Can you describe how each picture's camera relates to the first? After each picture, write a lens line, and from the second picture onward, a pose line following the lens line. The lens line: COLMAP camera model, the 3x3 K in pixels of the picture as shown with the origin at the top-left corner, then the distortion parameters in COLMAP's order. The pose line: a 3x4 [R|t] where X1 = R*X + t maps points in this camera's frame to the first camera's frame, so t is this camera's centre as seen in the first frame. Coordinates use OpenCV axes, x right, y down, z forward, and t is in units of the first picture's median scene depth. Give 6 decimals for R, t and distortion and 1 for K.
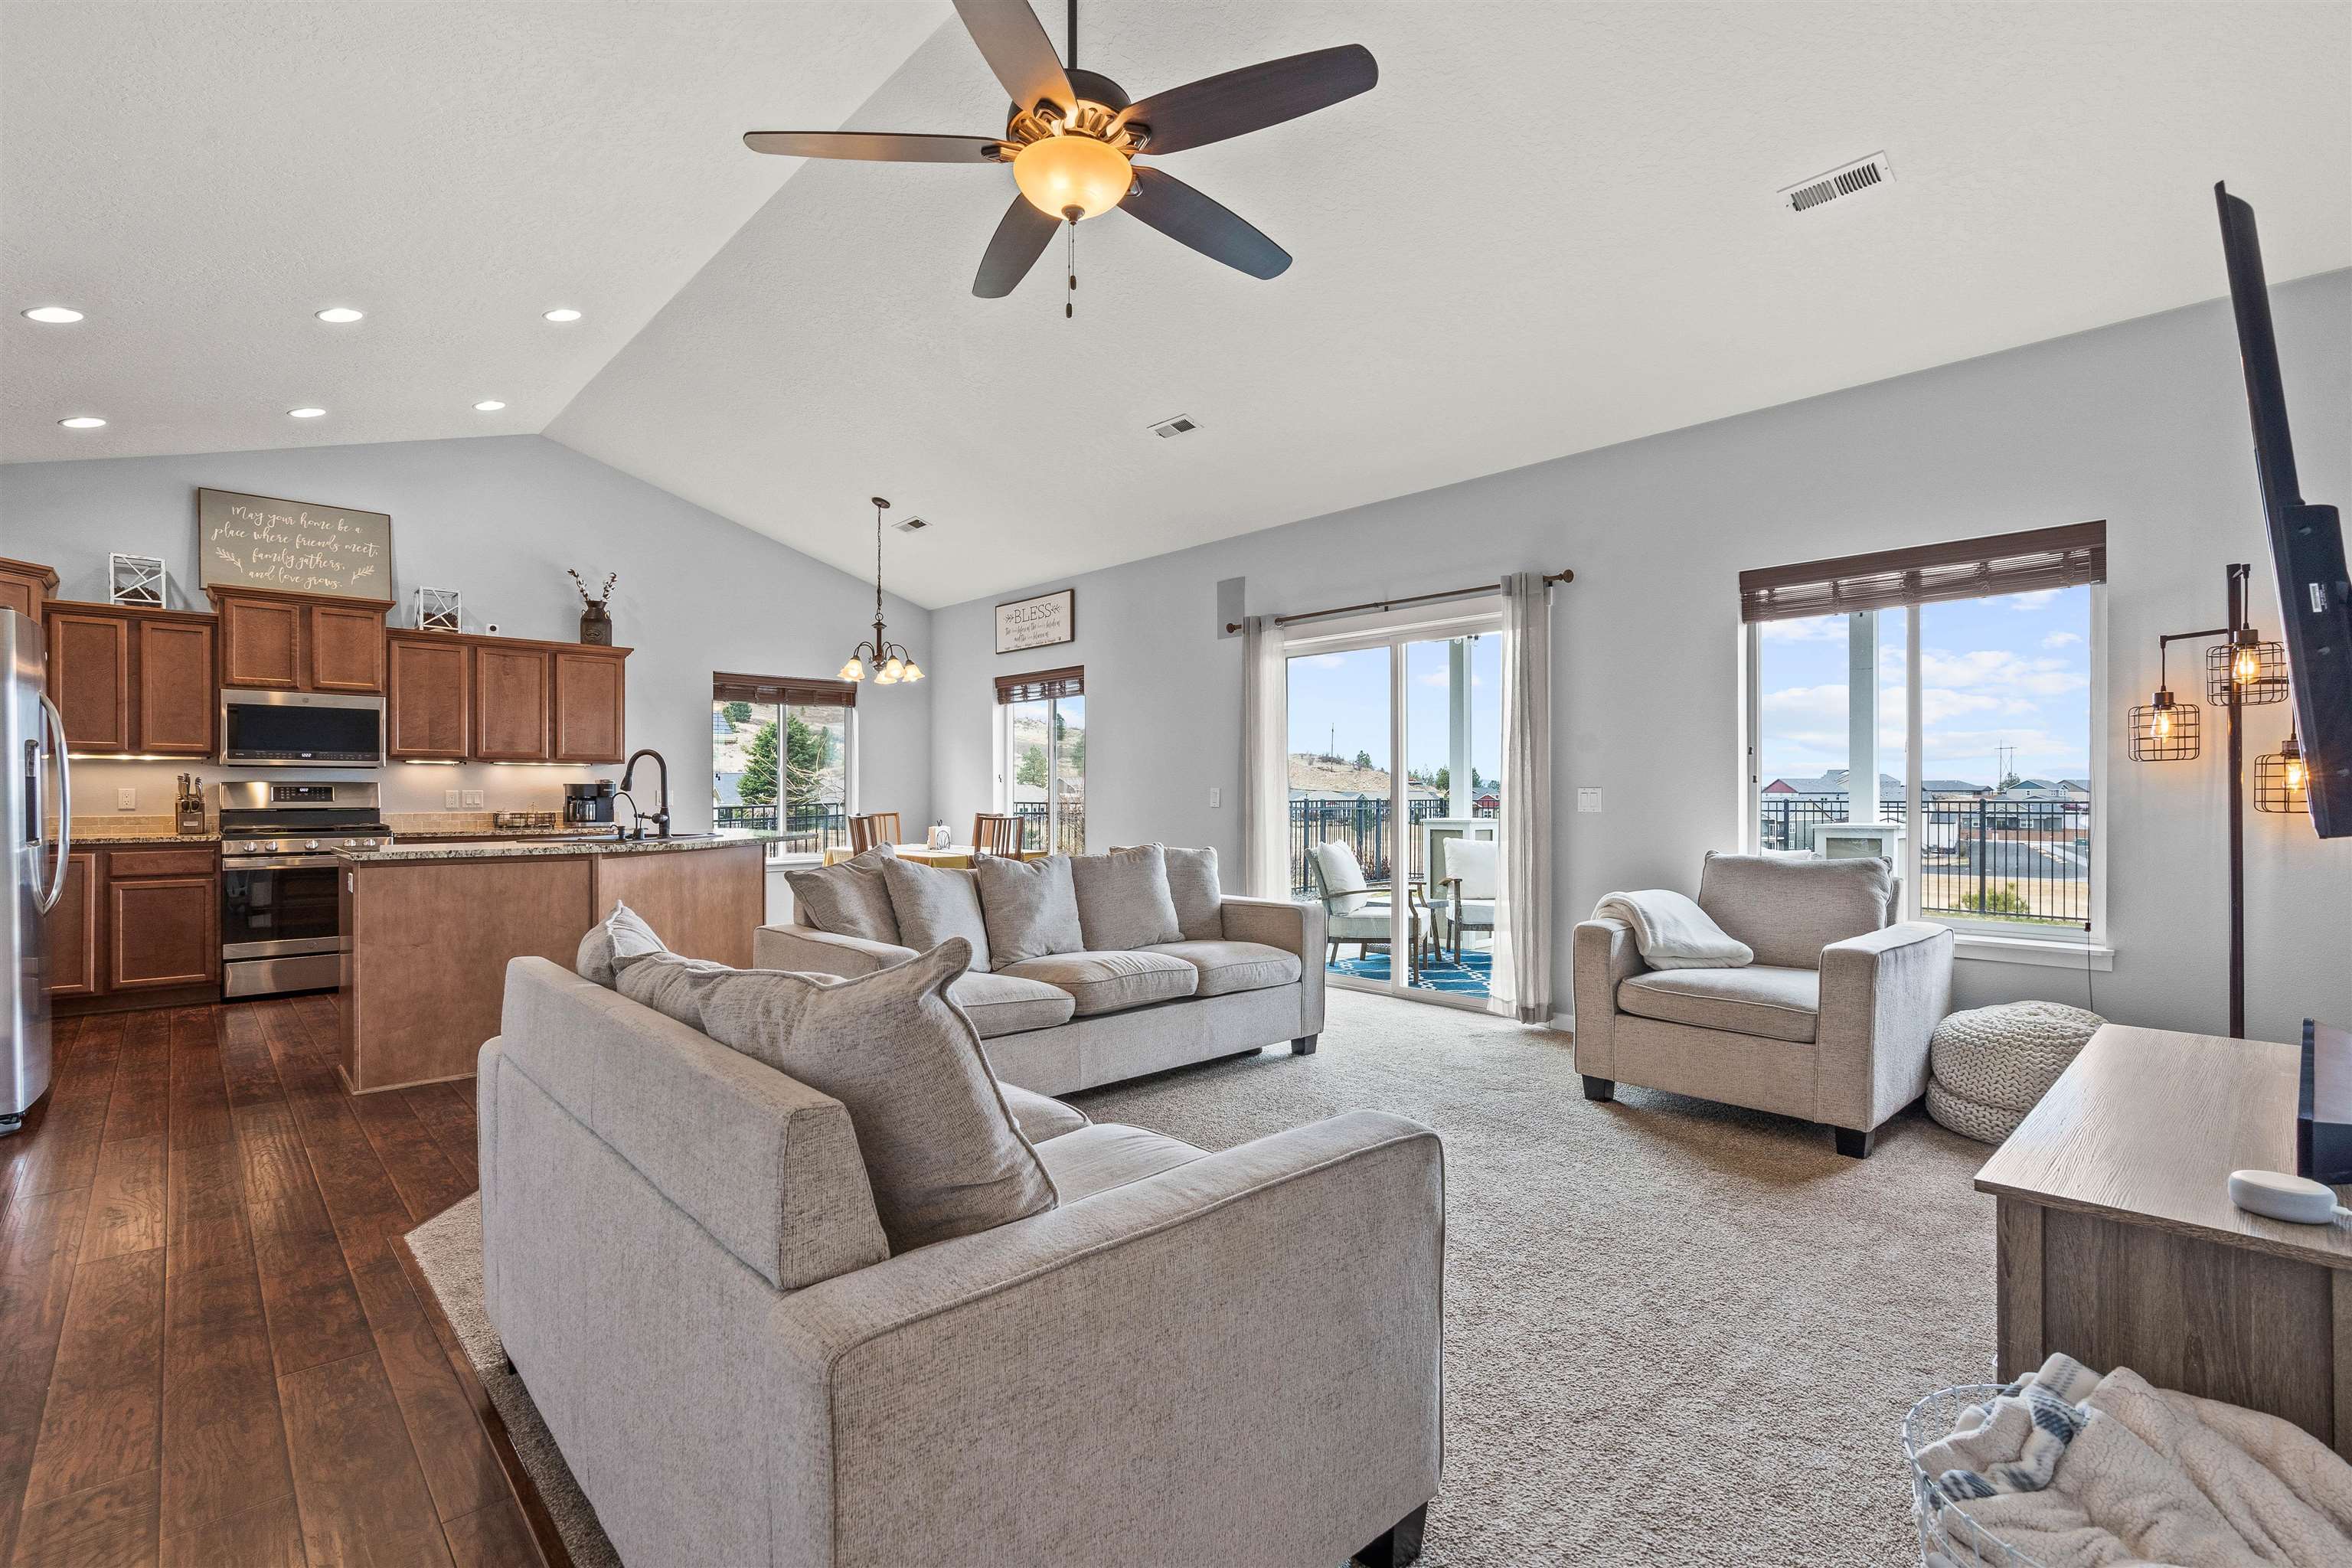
lens RADIAL K [[1071.9, 0, 1174.0], [0, 1071.9, 798.7], [0, 0, 1]] dist [-0.012366, 0.005178]
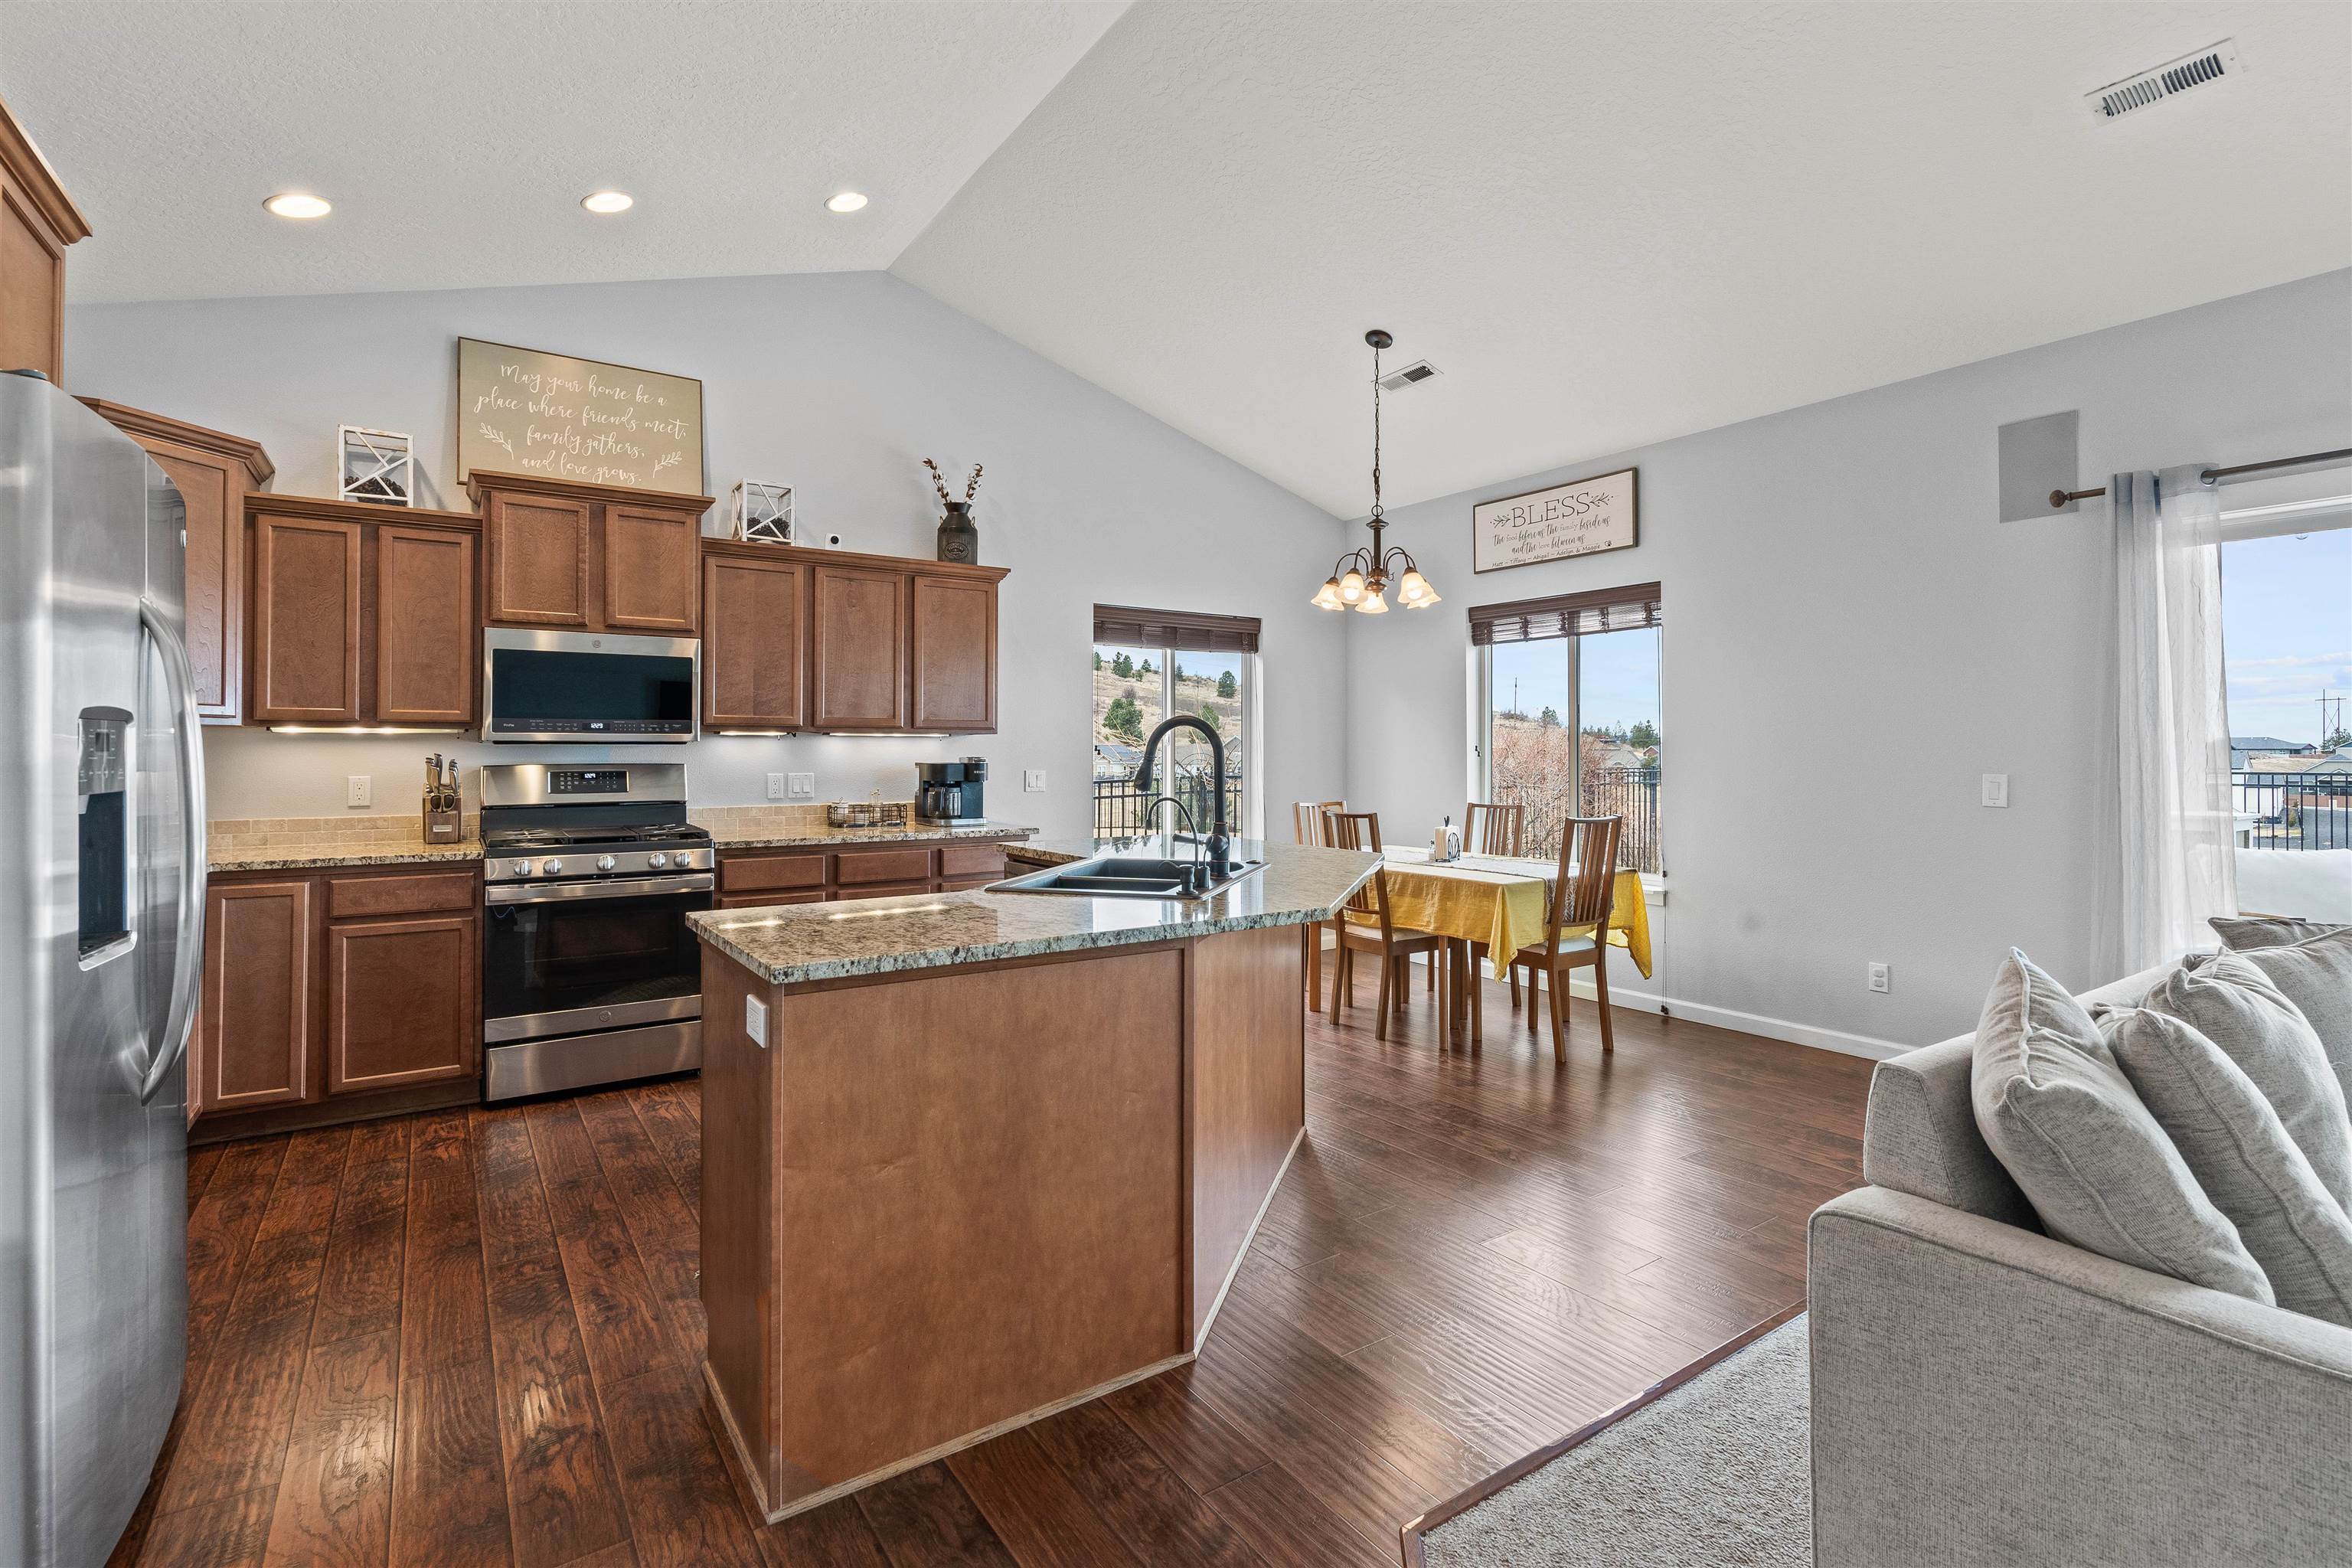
lens RADIAL K [[1071.9, 0, 1182.2], [0, 1071.9, 744.4], [0, 0, 1]] dist [-0.012366, 0.005178]
pose [[0.989089, -0.001122, -0.147315, -0.329408], [-0.000613, 0.999931, -0.011726, -0.019884], [0.147318, 0.011689, 0.989020, 0.365345]]
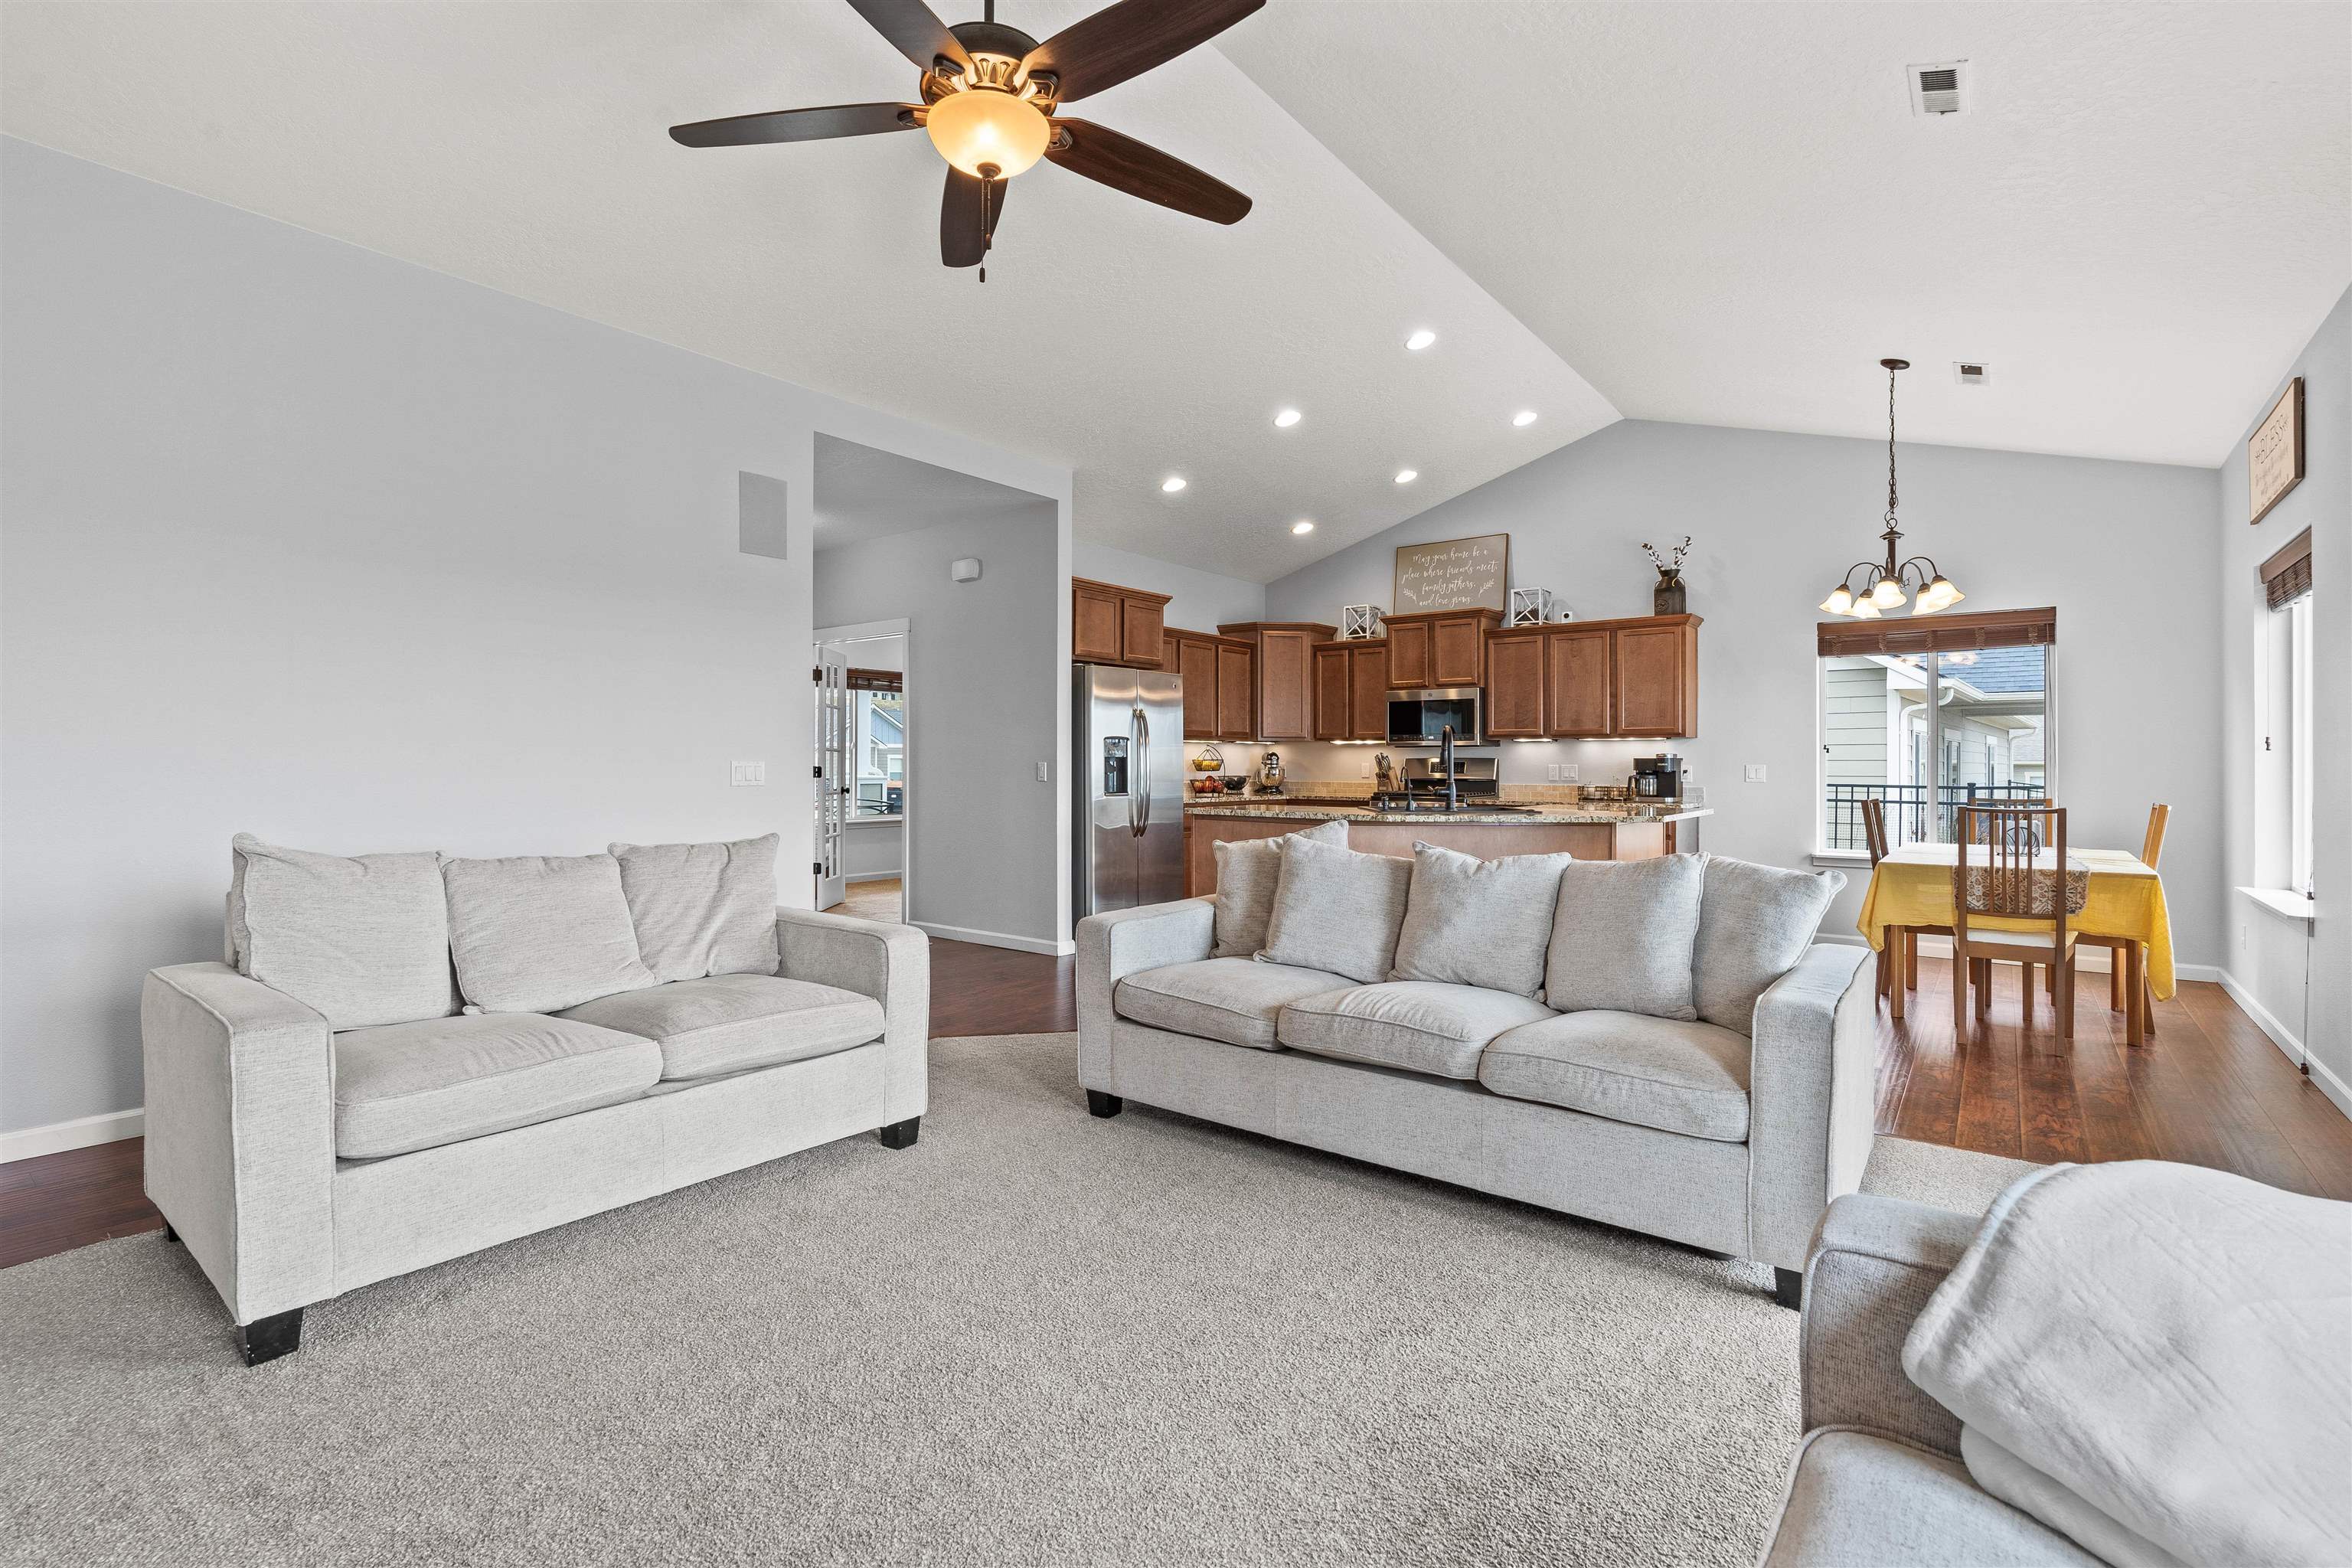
lens RADIAL K [[1071.9, 0, 1154.7], [0, 1071.9, 757.0], [0, 0, 1]] dist [-0.012366, 0.005178]
pose [[0.143510, -0.006282, -0.989629, 0.399875], [-0.009017, 0.999930, -0.007655, -0.003901], [0.989608, 0.010022, 0.143443, 0.454666]]
